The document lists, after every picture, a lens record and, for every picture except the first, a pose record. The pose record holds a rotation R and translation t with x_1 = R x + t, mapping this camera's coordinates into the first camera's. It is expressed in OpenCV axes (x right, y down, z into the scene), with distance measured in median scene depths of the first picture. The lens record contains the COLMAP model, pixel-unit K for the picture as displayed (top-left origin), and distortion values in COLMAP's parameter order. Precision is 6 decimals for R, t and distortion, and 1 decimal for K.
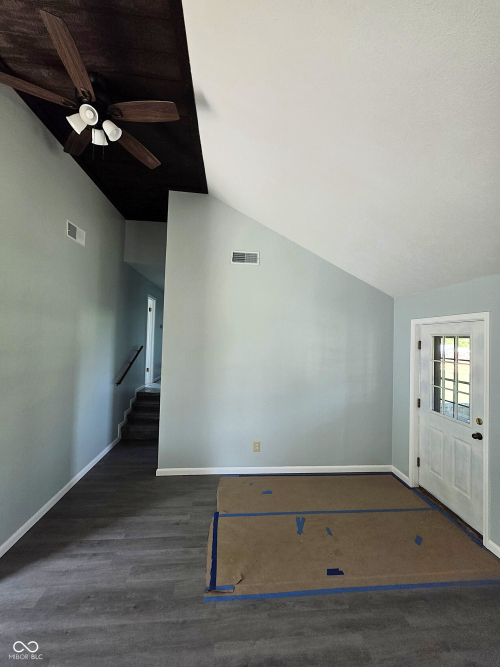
lens RADIAL K [[267.8, 0, 250.0], [0, 267.8, 333.5], [0, 0, 1]] dist [0.000878, 0.000002]
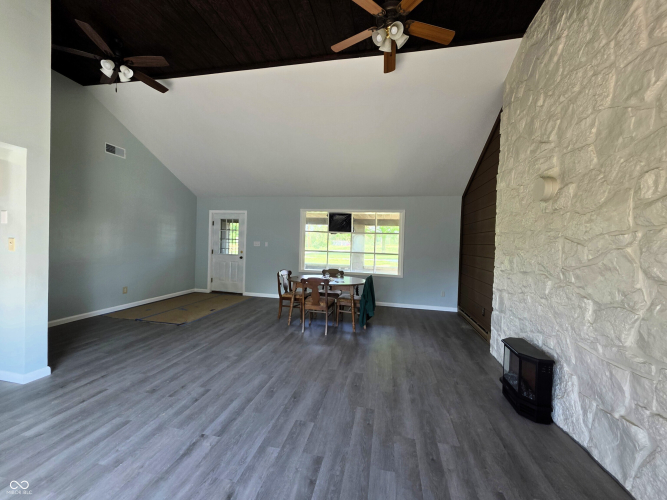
lens RADIAL K [[272.3, 0, 331.8], [0, 272.3, 248.1], [0, 0, 1]] dist [-0.000003, -0.000020]
pose [[0.295019, -0.035827, 0.954819, -1.138206], [-0.050194, 0.997336, 0.052931, 0.079995], [-0.954172, -0.063542, 0.292435, -0.497114]]
